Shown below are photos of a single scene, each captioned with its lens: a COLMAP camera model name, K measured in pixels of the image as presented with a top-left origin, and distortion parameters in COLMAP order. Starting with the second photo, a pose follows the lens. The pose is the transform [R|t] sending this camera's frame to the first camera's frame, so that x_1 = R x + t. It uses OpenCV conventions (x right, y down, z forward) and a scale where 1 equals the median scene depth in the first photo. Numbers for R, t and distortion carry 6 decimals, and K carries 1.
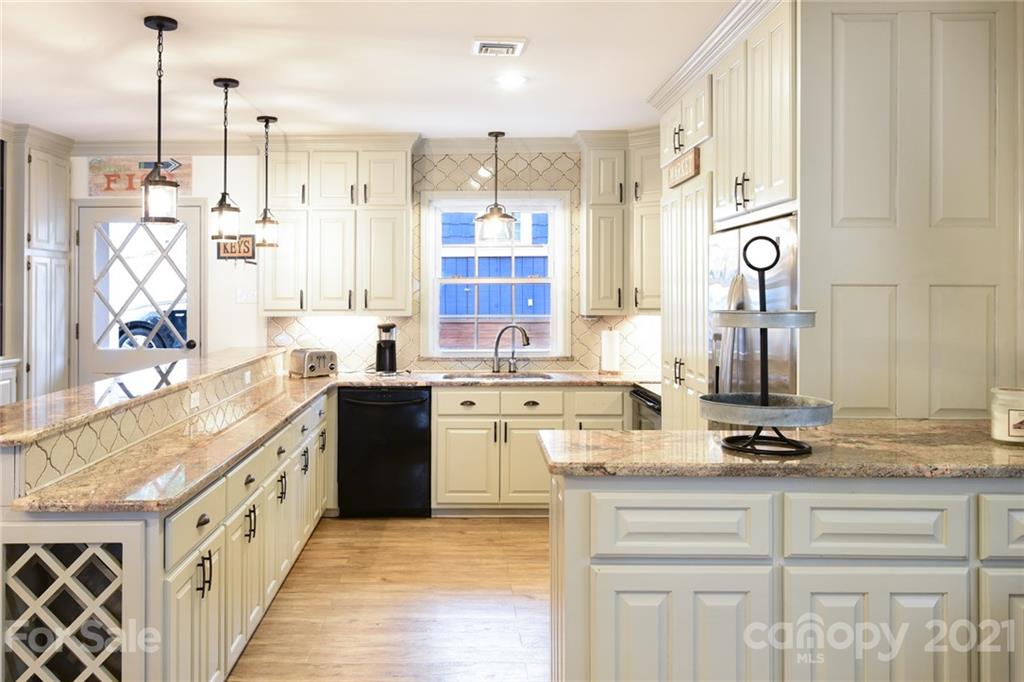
lens RADIAL K [[795.6, 0, 454.8], [0, 795.6, 274.6], [0, 0, 1]] dist [0.001435, -0.006463]
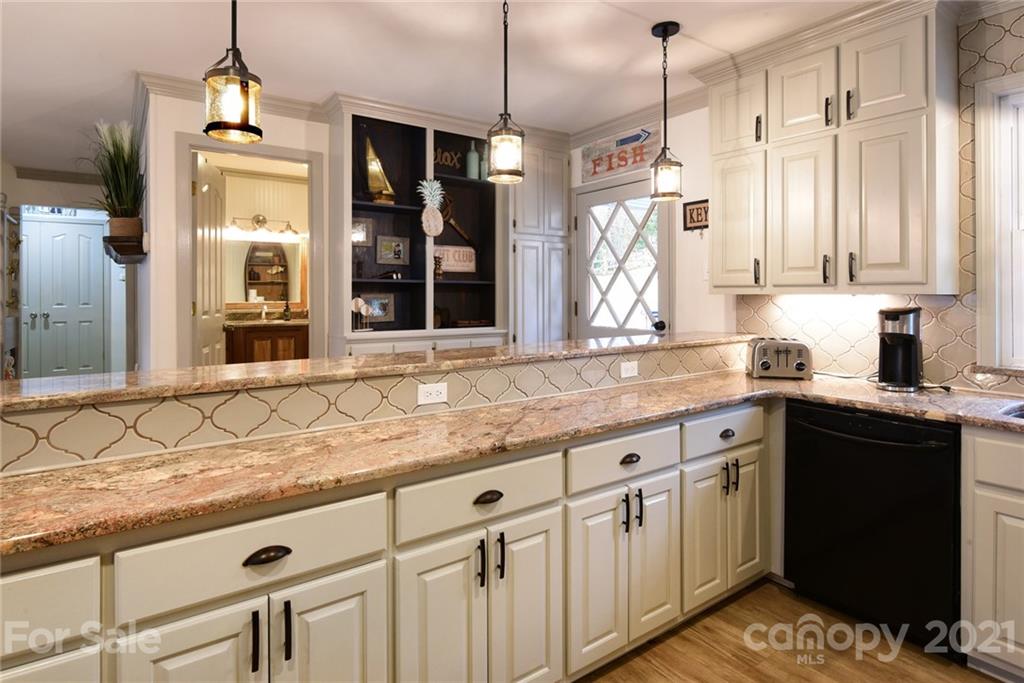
lens RADIAL K [[543.8, 0, 511.8], [0, 543.8, 289.2], [0, 0, 1]] dist [-0.002219, -0.002794]
pose [[0.584413, -0.005220, -0.811439, 0.084698], [0.019777, 0.999774, 0.007812, 0.039358], [0.811215, -0.020613, 0.584384, 0.517916]]
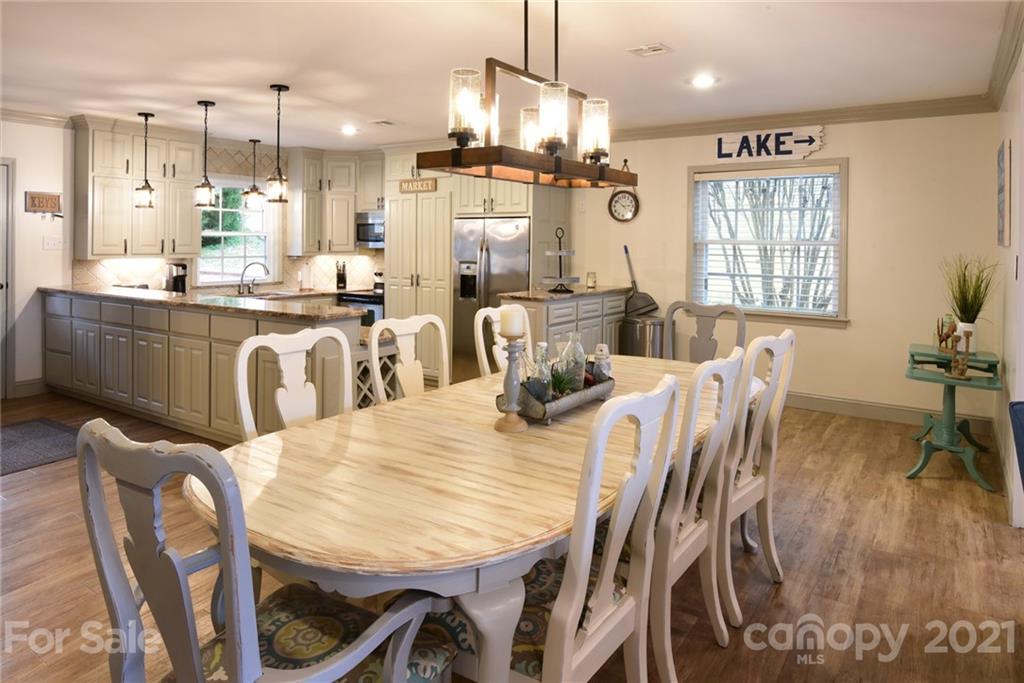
lens RADIAL K [[649.2, 0, 521.4], [0, 649.2, 256.8], [0, 0, 1]] dist [-0.025798, 0.004514]
pose [[0.550076, -0.011255, 0.835039, -0.728247], [-0.028287, 0.999084, 0.032100, -0.004082], [-0.834635, -0.041278, 0.549254, -0.145908]]
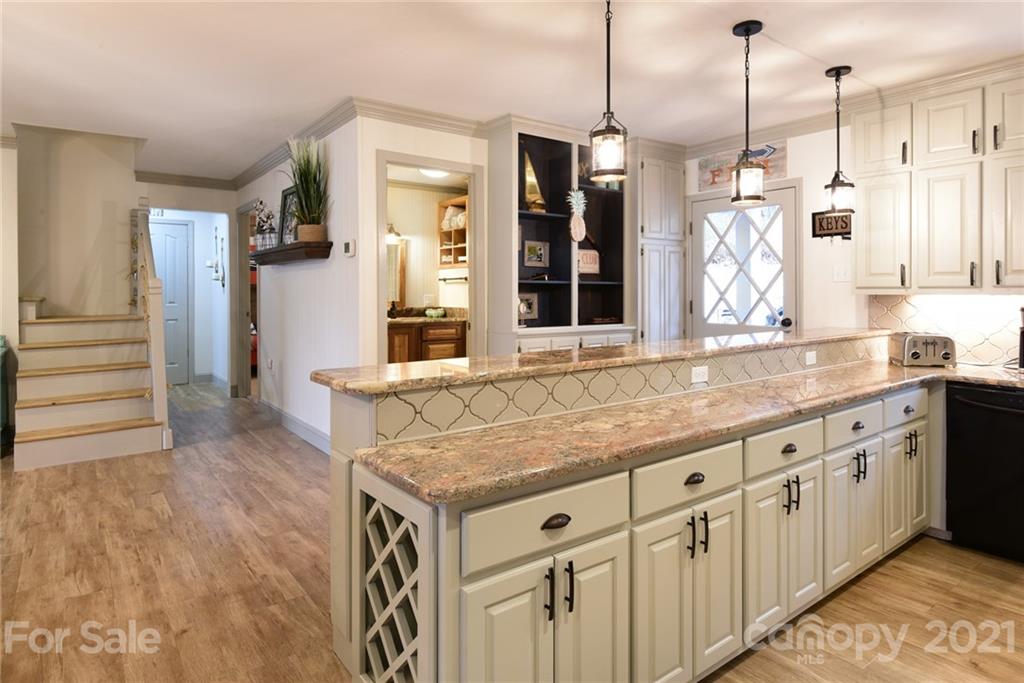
lens RADIAL K [[579.5, 0, 505.6], [0, 579.5, 288.5], [0, 0, 1]] dist [0.004504, -0.005114]
pose [[0.600828, -0.002944, -0.799373, 0.051915], [0.018957, 0.999764, 0.010567, 0.030672], [0.799154, -0.021503, 0.600742, 0.275283]]
